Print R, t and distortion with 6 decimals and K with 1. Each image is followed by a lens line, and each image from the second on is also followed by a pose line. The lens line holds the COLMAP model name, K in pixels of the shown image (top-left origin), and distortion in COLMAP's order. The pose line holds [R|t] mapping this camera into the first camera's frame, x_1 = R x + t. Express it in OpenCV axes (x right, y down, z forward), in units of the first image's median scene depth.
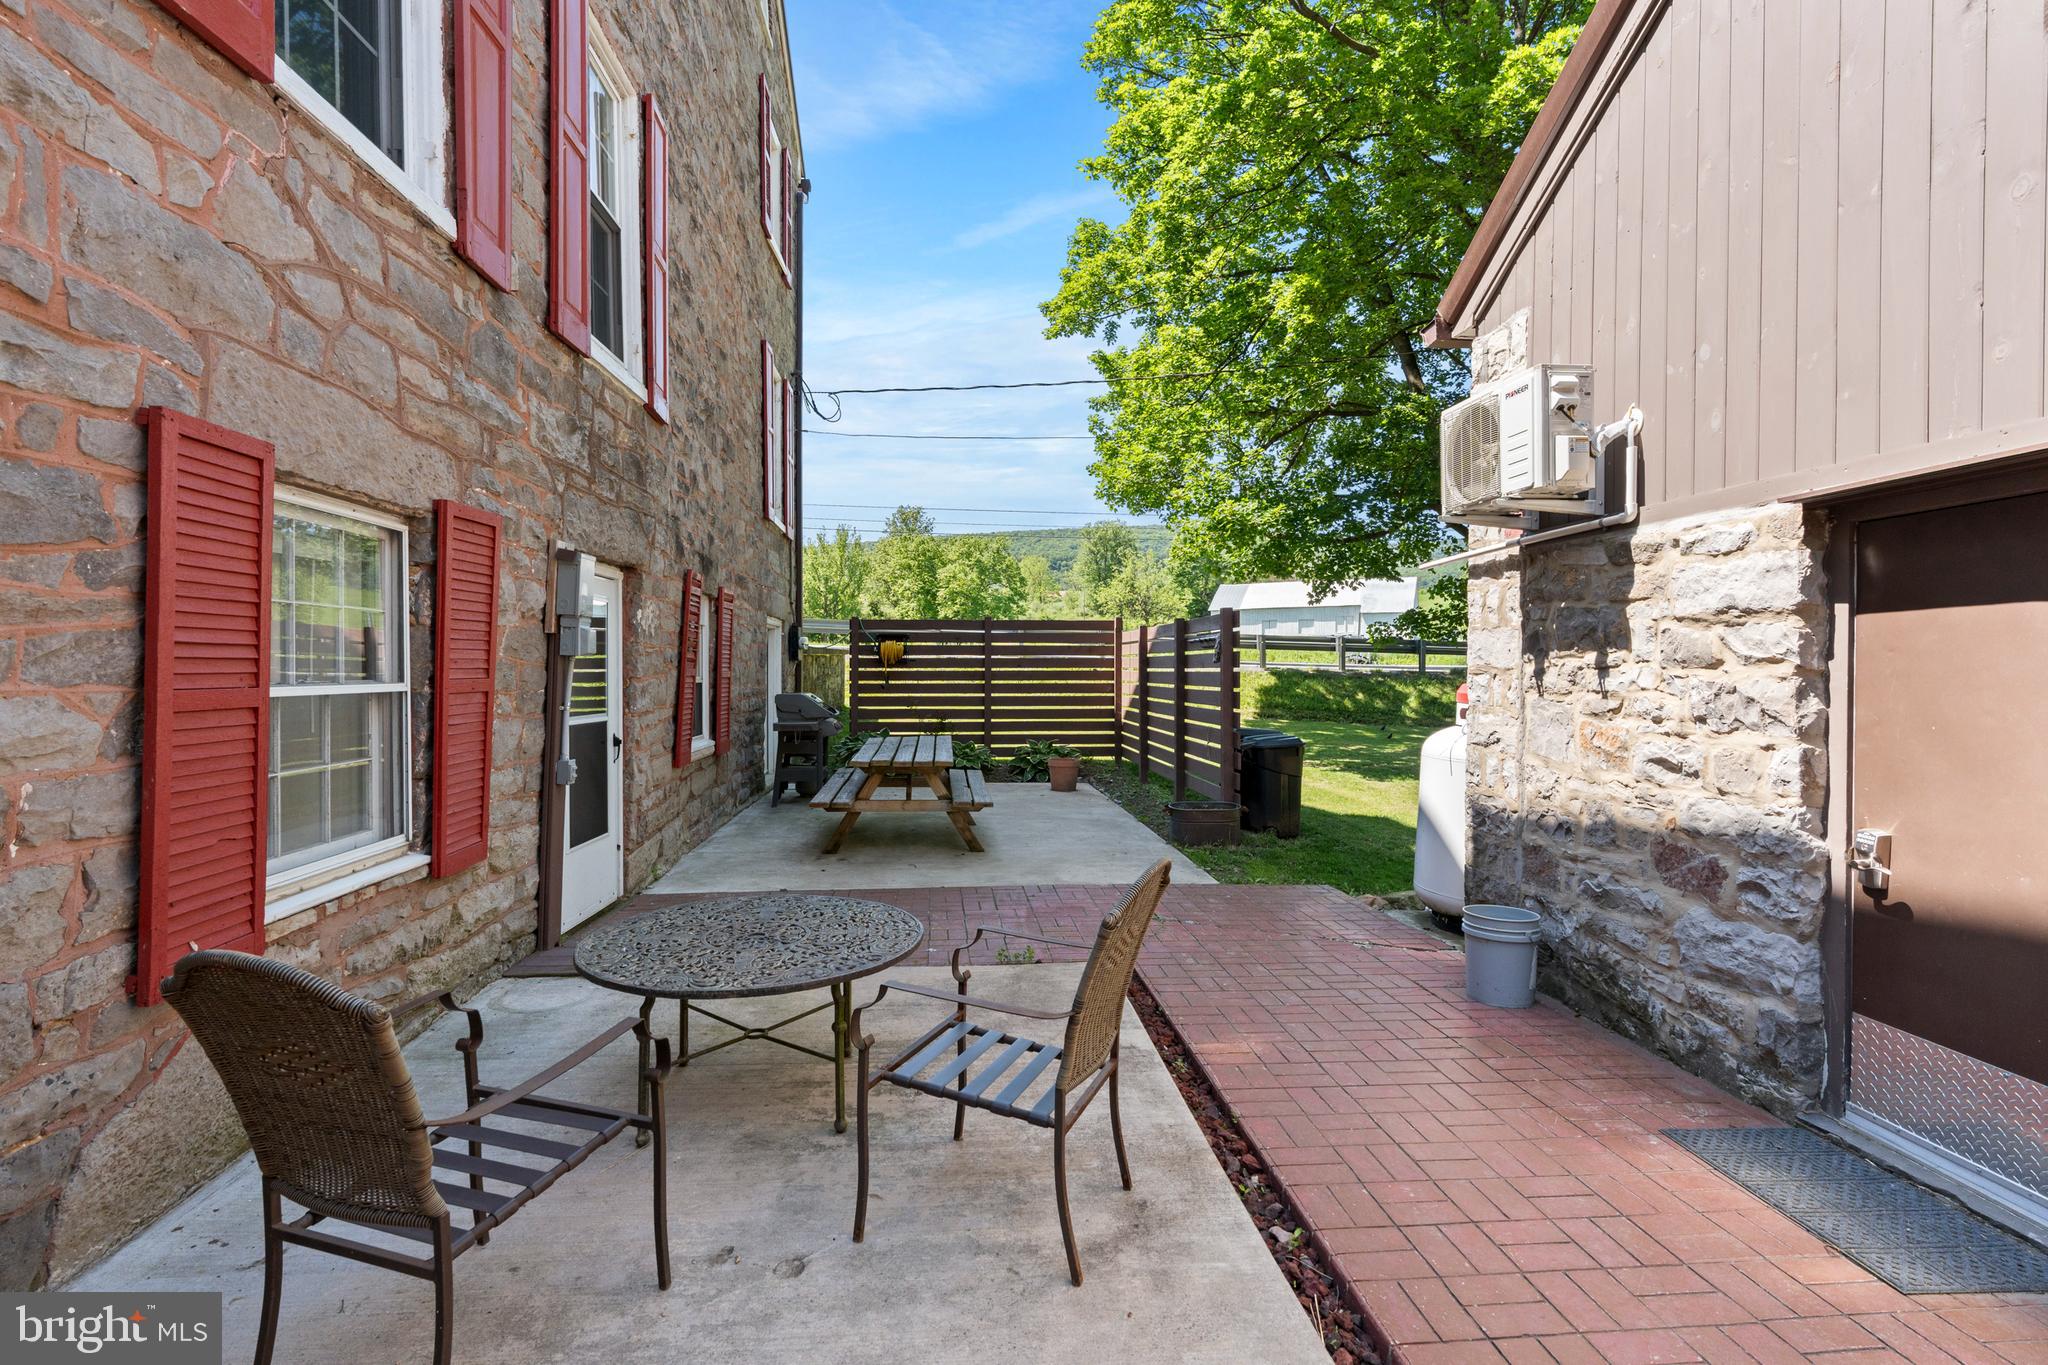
lens RADIAL K [[934.0, 0, 1032.6], [0, 934.0, 677.6], [0, 0, 1]] dist [-0.014353, 0.008307]
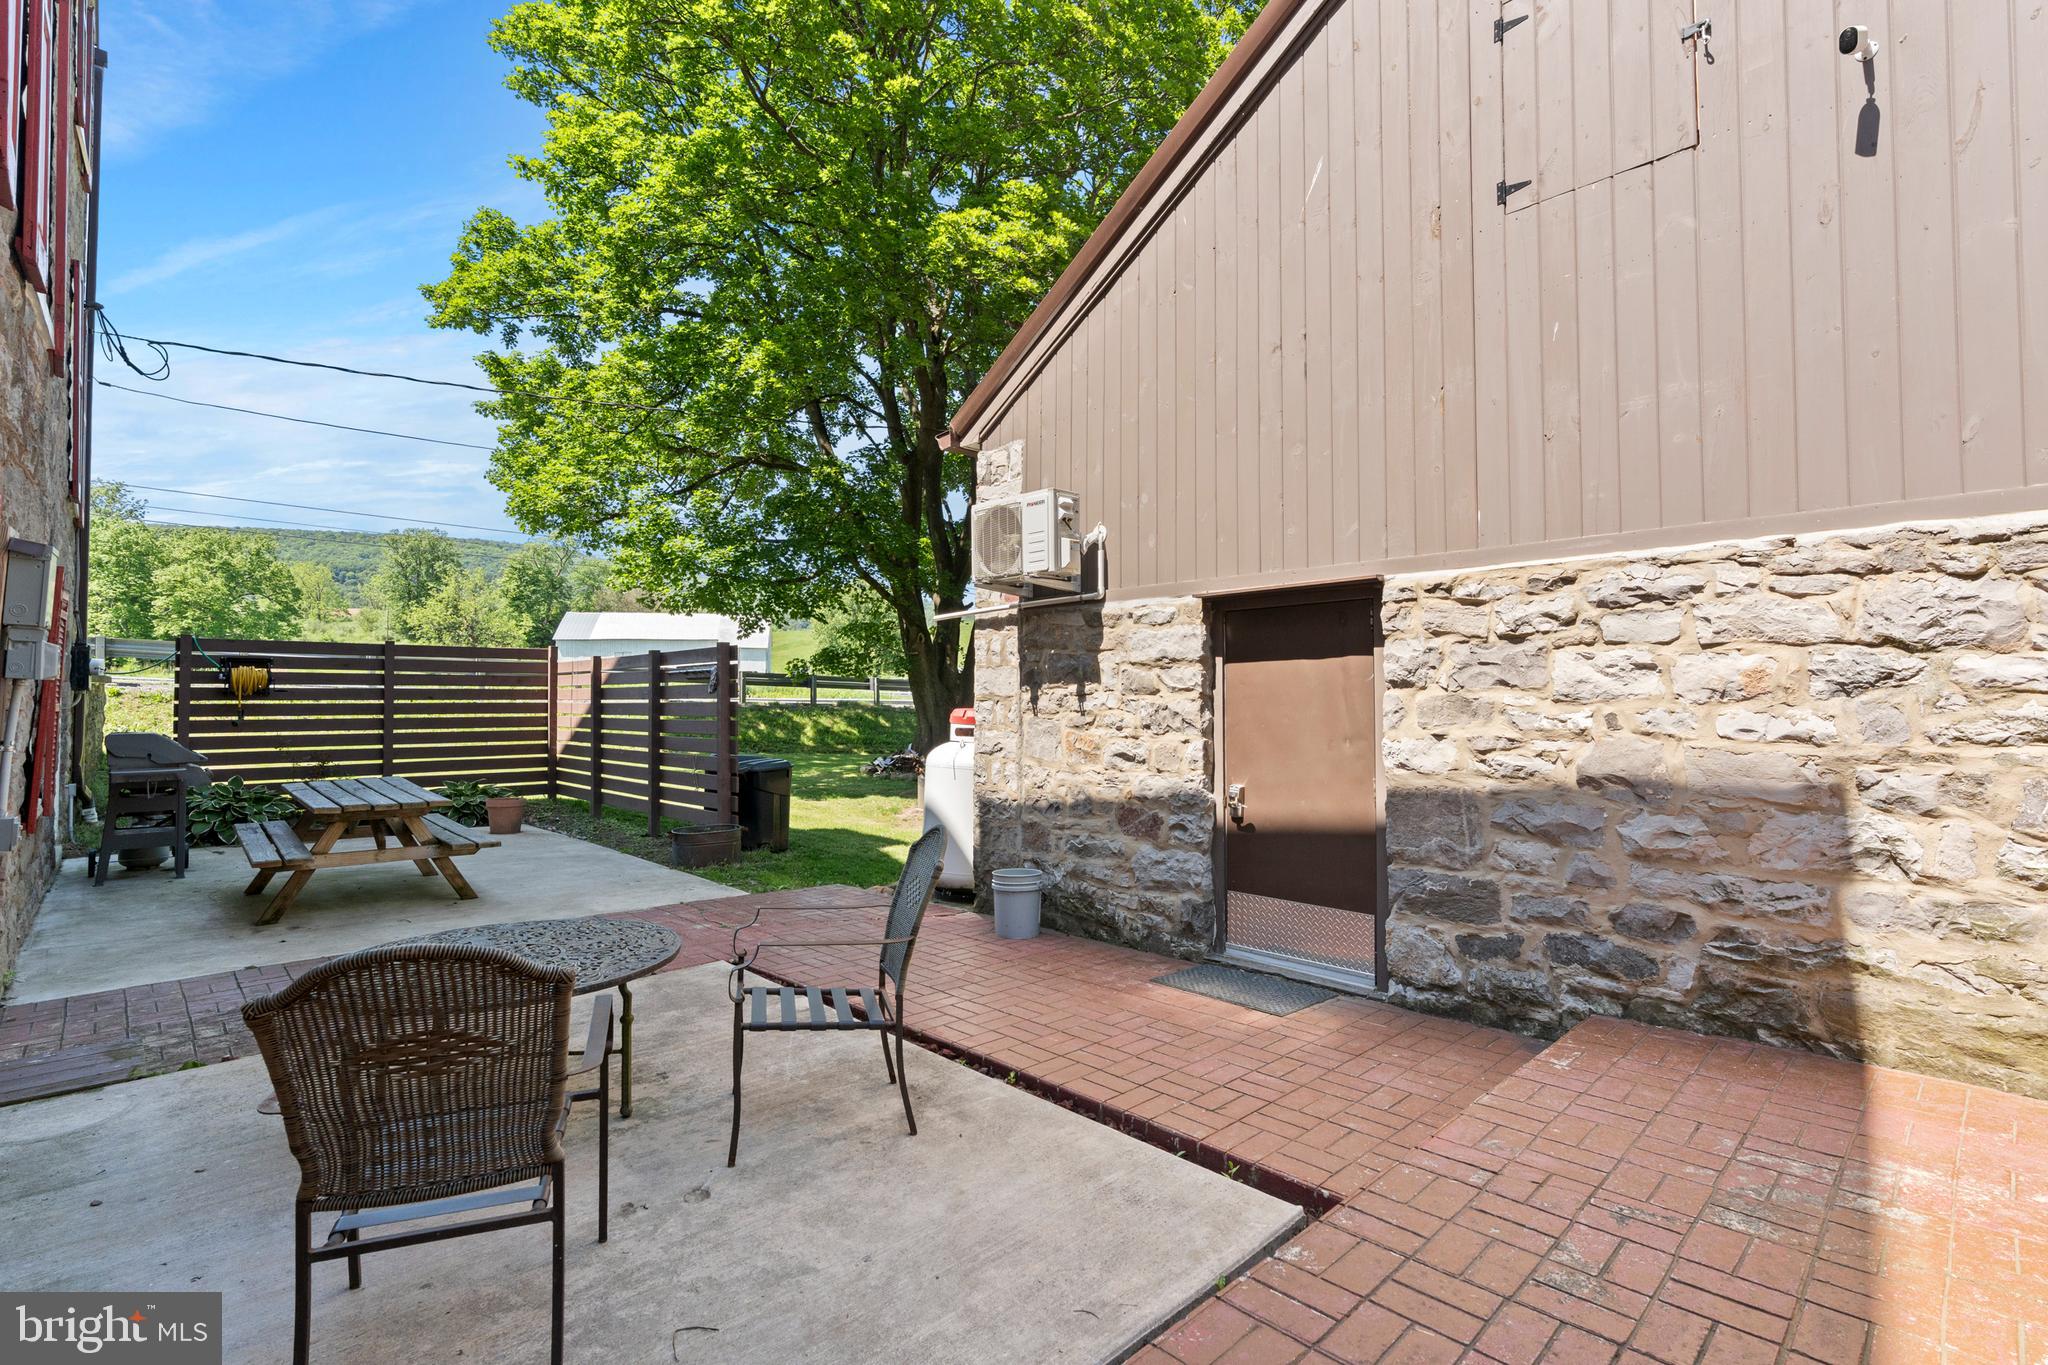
lens RADIAL K [[934.0, 0, 1032.6], [0, 934.0, 677.6], [0, 0, 1]] dist [-0.014353, 0.008307]
pose [[0.784104, 0.012506, 0.620503, -0.382010], [0.010070, 0.999409, -0.032868, 0.010139], [-0.620547, 0.032020, 0.783515, -0.123650]]
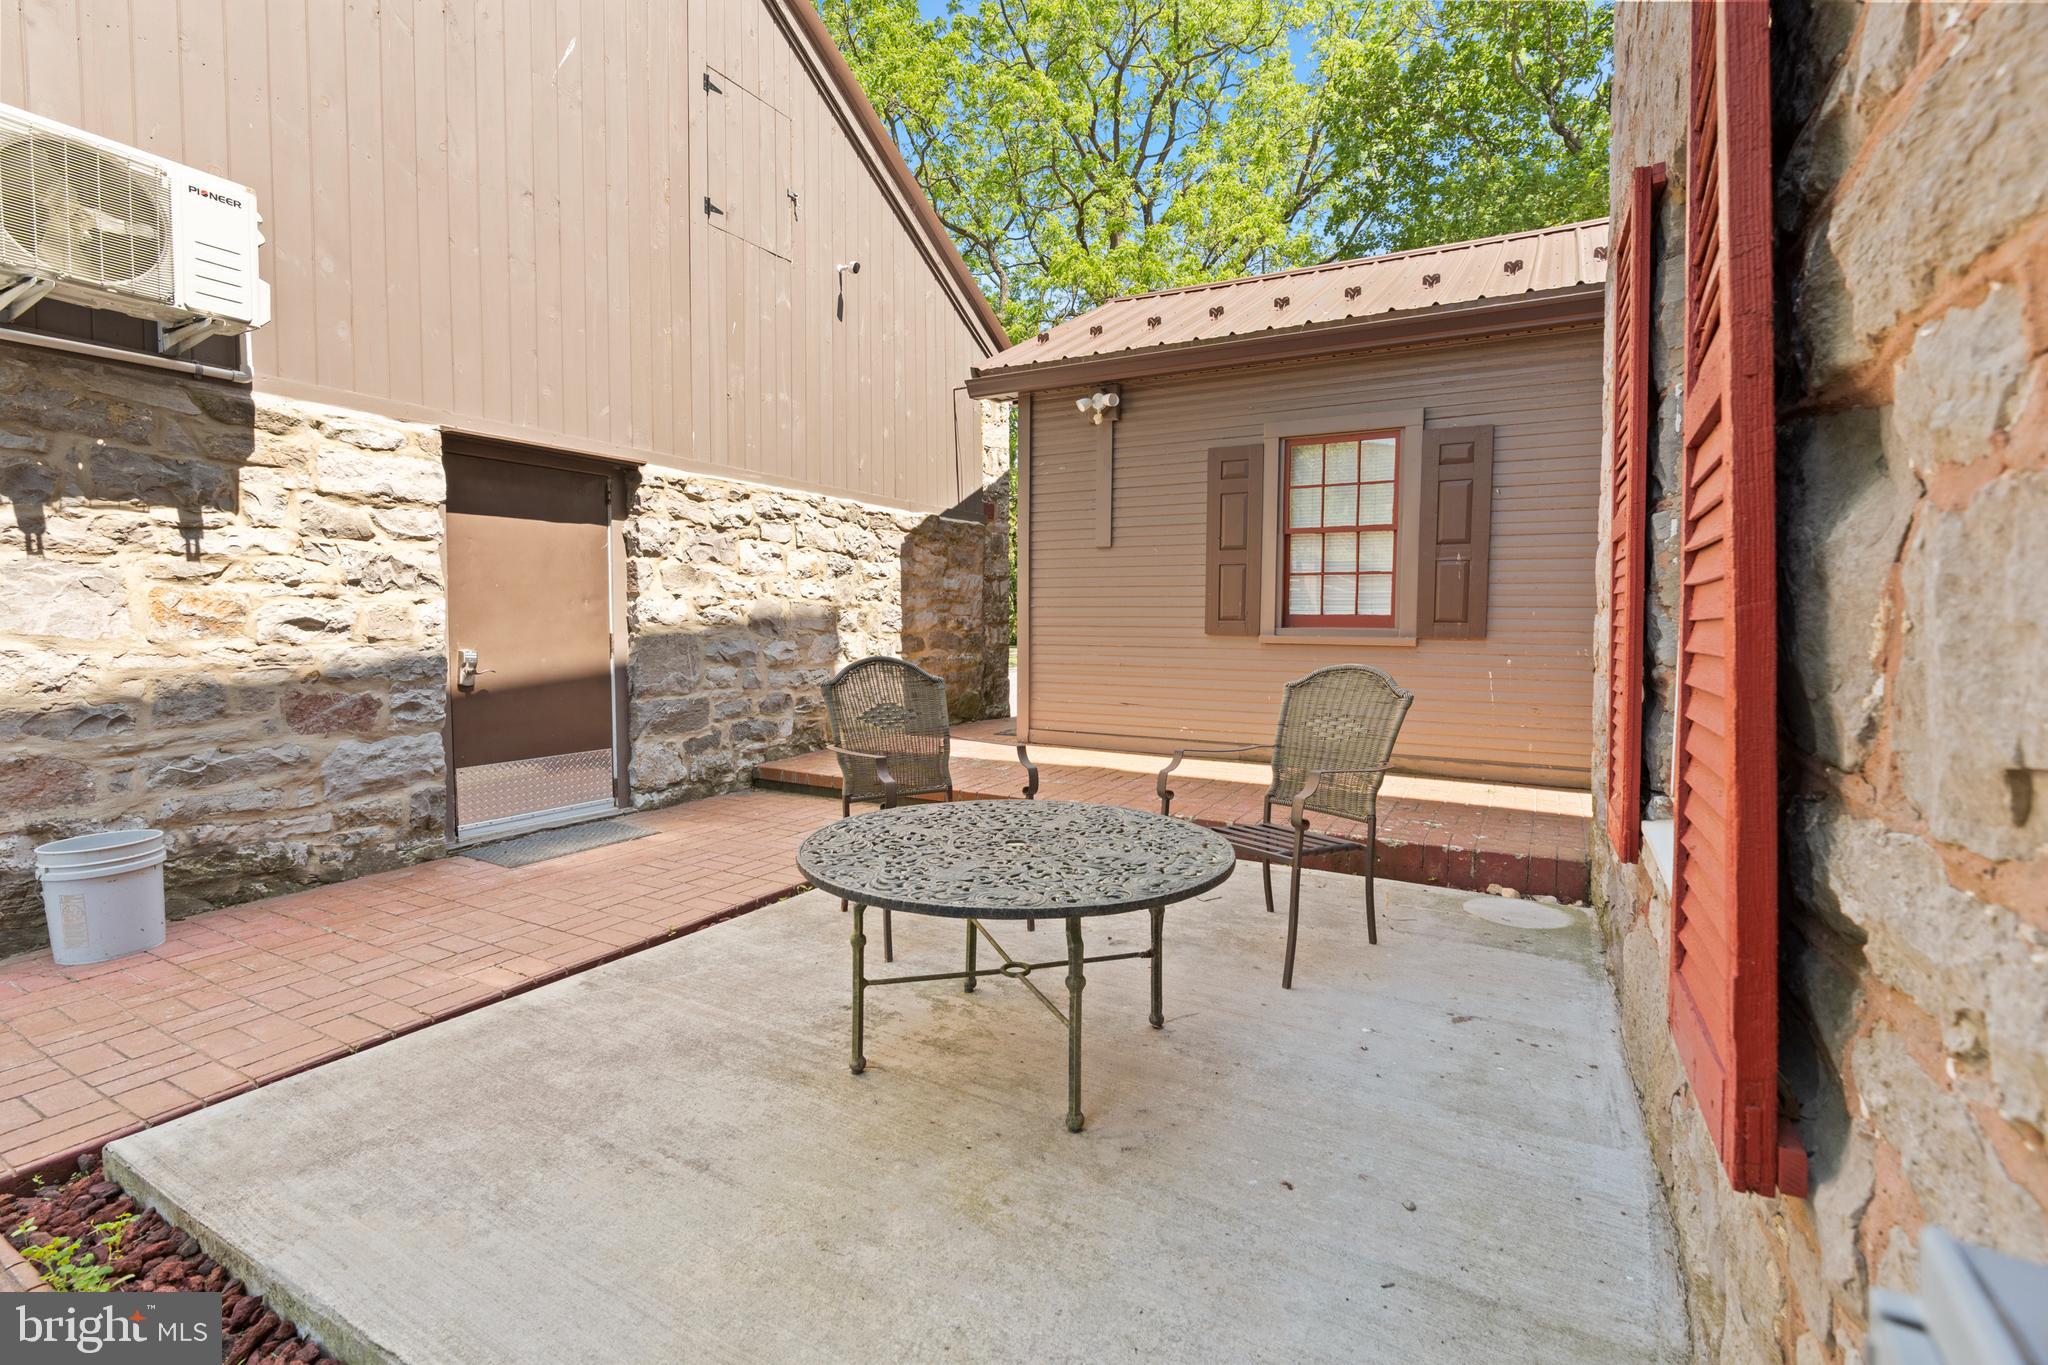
lens RADIAL K [[934.0, 0, 1032.6], [0, 934.0, 677.6], [0, 0, 1]] dist [-0.014353, 0.008307]
pose [[-0.824474, -0.044683, 0.564133, -0.605719], [-0.005978, 0.997510, 0.070273, 0.069126], [-0.565868, 0.054566, -0.822688, 1.318738]]
